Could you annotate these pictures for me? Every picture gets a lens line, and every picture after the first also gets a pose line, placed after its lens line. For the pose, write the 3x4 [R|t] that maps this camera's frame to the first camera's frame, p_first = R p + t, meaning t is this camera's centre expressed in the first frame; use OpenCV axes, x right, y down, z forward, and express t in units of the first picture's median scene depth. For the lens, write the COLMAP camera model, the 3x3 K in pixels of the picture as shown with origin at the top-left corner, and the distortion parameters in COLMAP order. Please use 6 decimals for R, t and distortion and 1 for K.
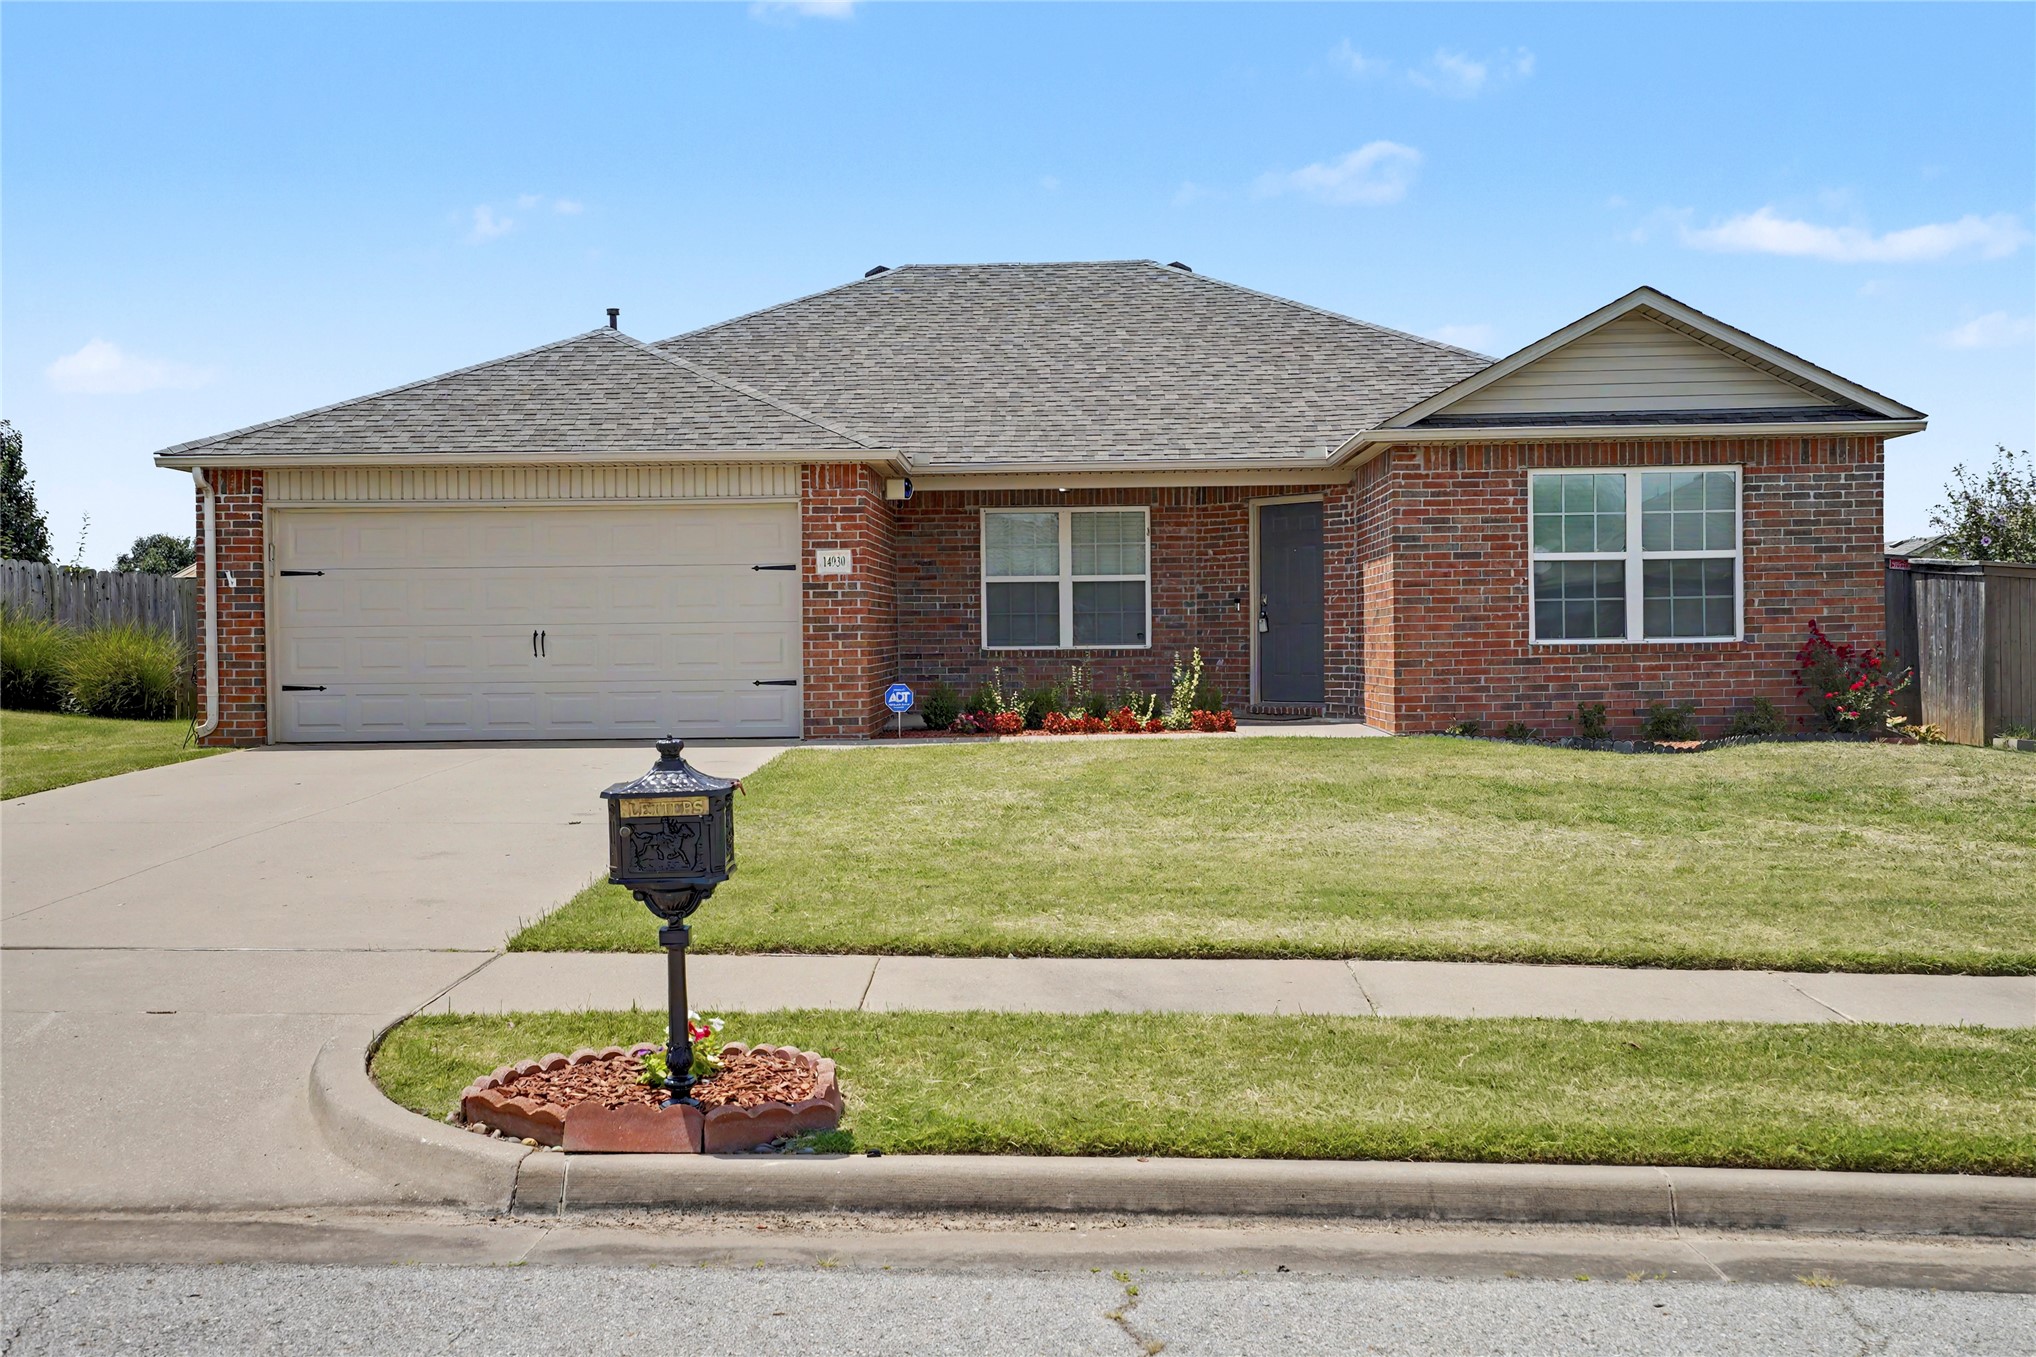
lens RADIAL K [[1968.1, 0, 1013.4], [0, 1968.1, 680.2], [0, 0, 1]] dist [0.009669, -0.000627]
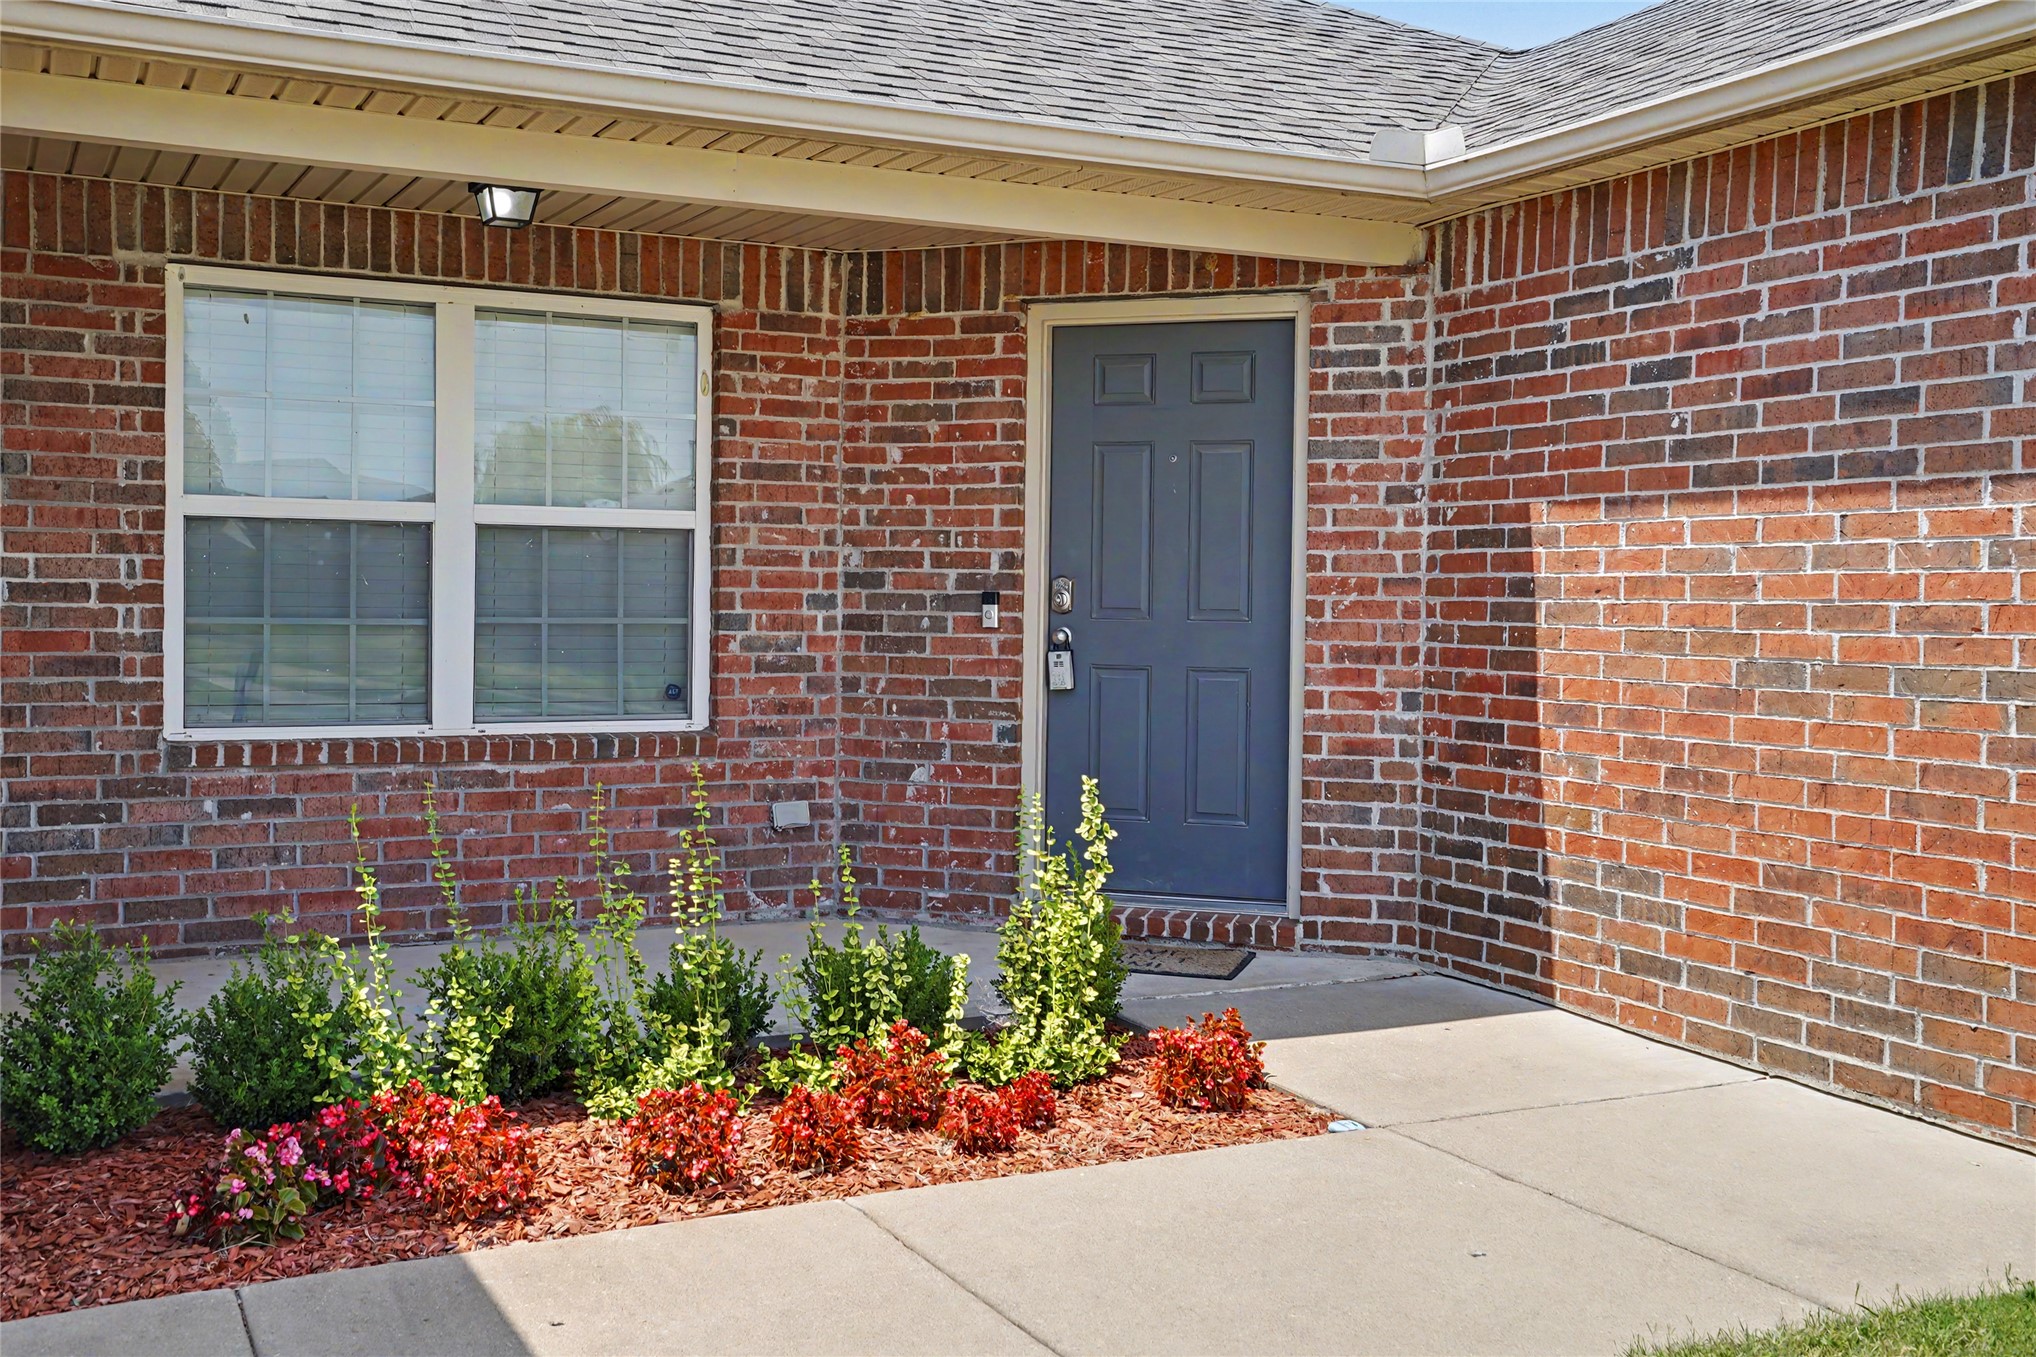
lens RADIAL K [[1968.2, 0, 929.1], [0, 1968.2, 618.0], [0, 0, 1]] dist [0.040319, 0.001106]
pose [[0.883620, 0.013884, 0.467999, -0.061813], [-0.012091, 0.999904, -0.006834, -0.038011], [-0.468048, 0.000380, 0.883703, 0.776797]]
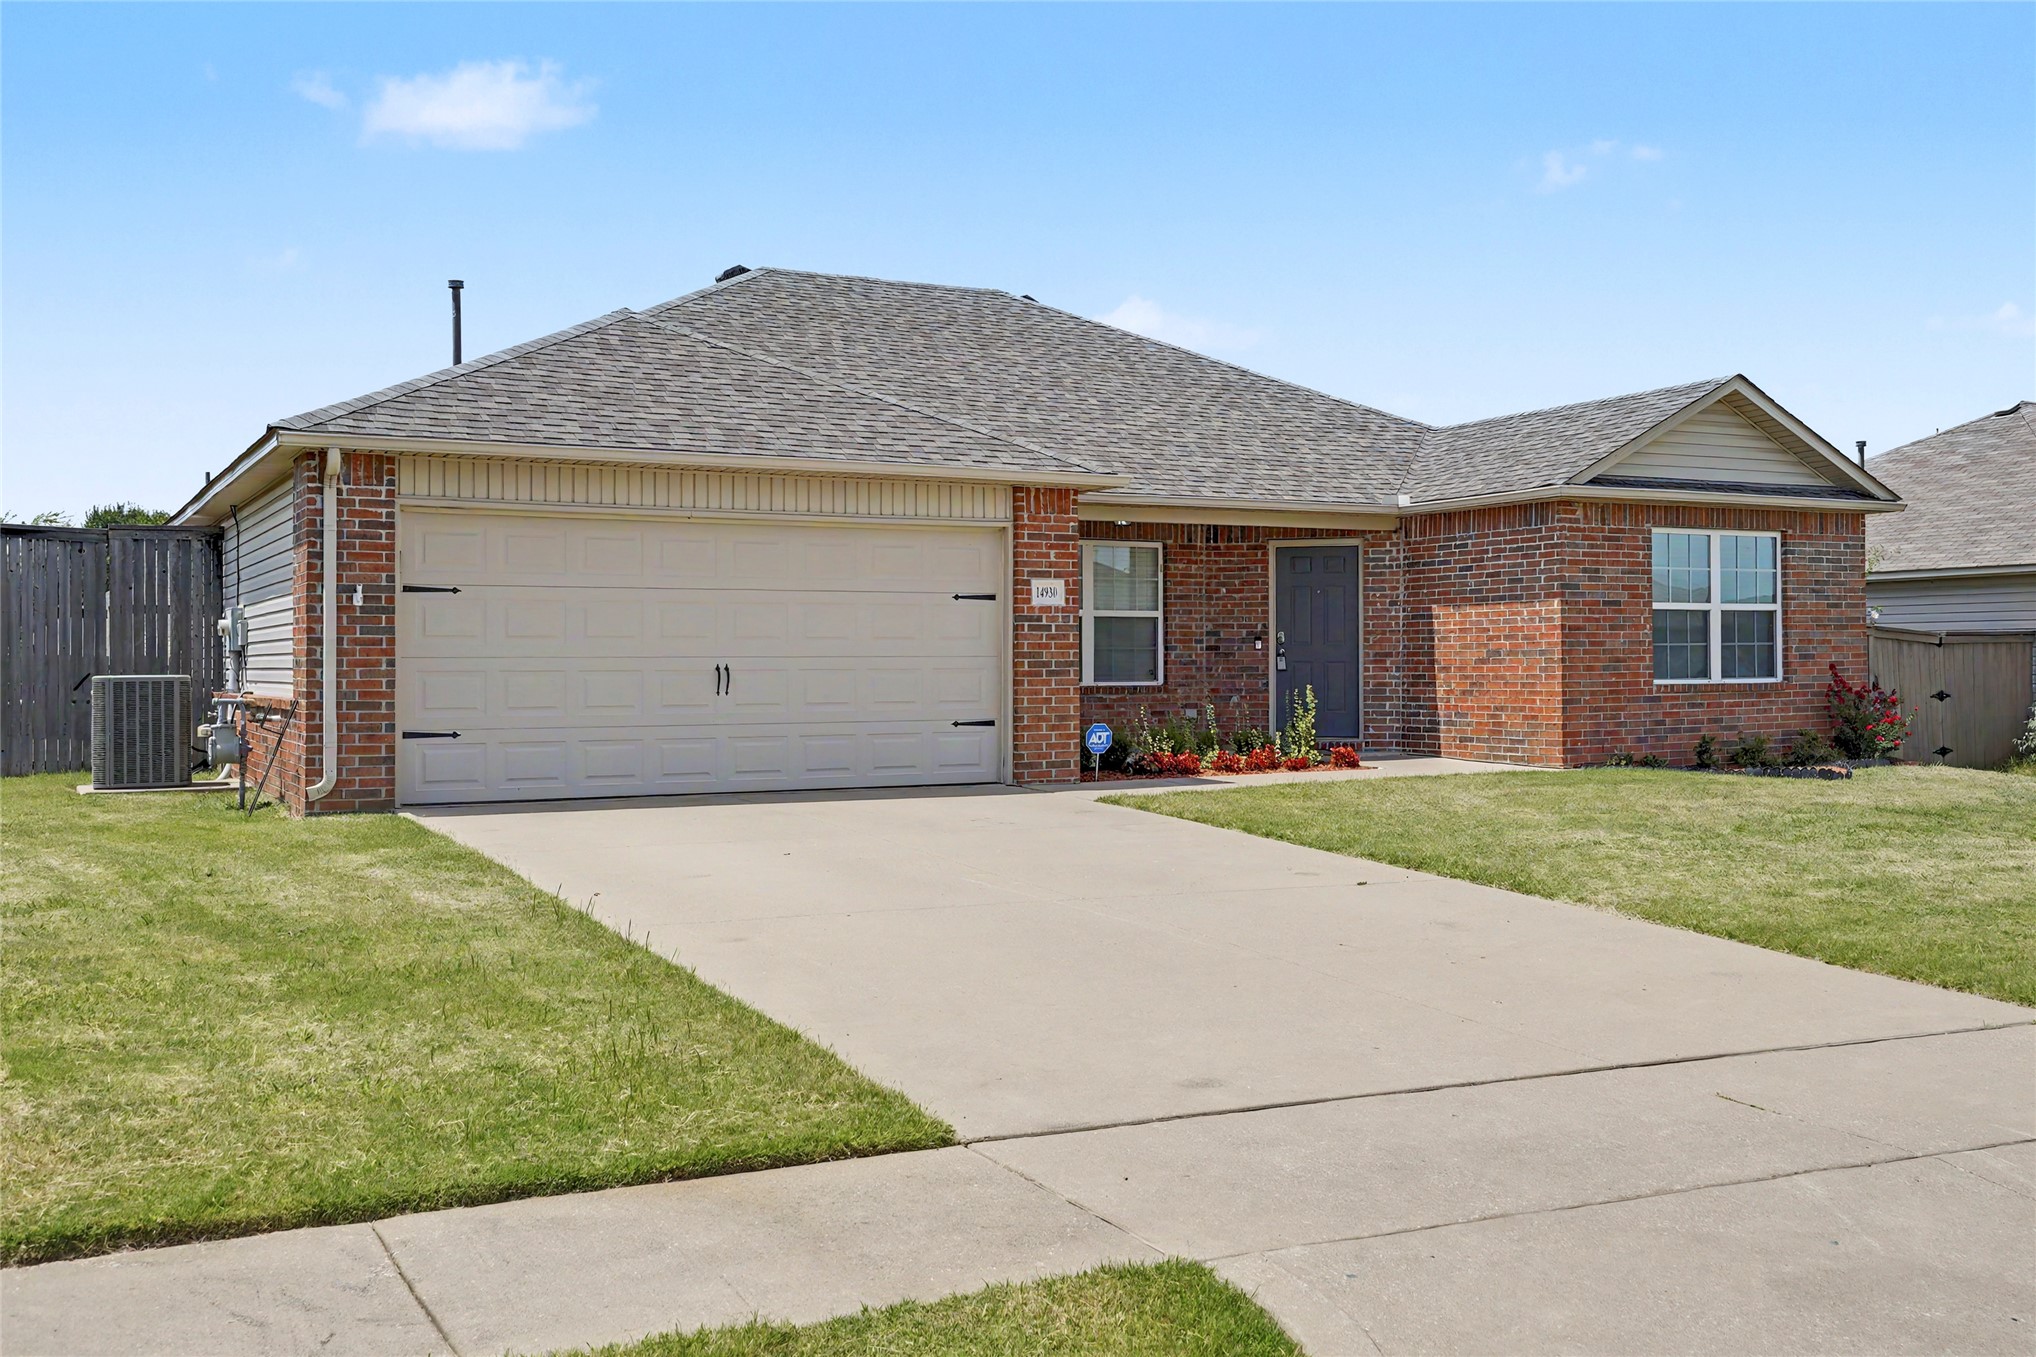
lens RADIAL K [[1956.7, 0, 1018.5], [0, 1956.7, 675.8], [0, 0, 1]] dist [-0.007568, -0.002470]
pose [[0.862766, 0.004260, 0.505586, -0.560150], [0.004169, 0.999871, -0.015539, -0.006521], [-0.505587, 0.015515, 0.862636, 0.207663]]
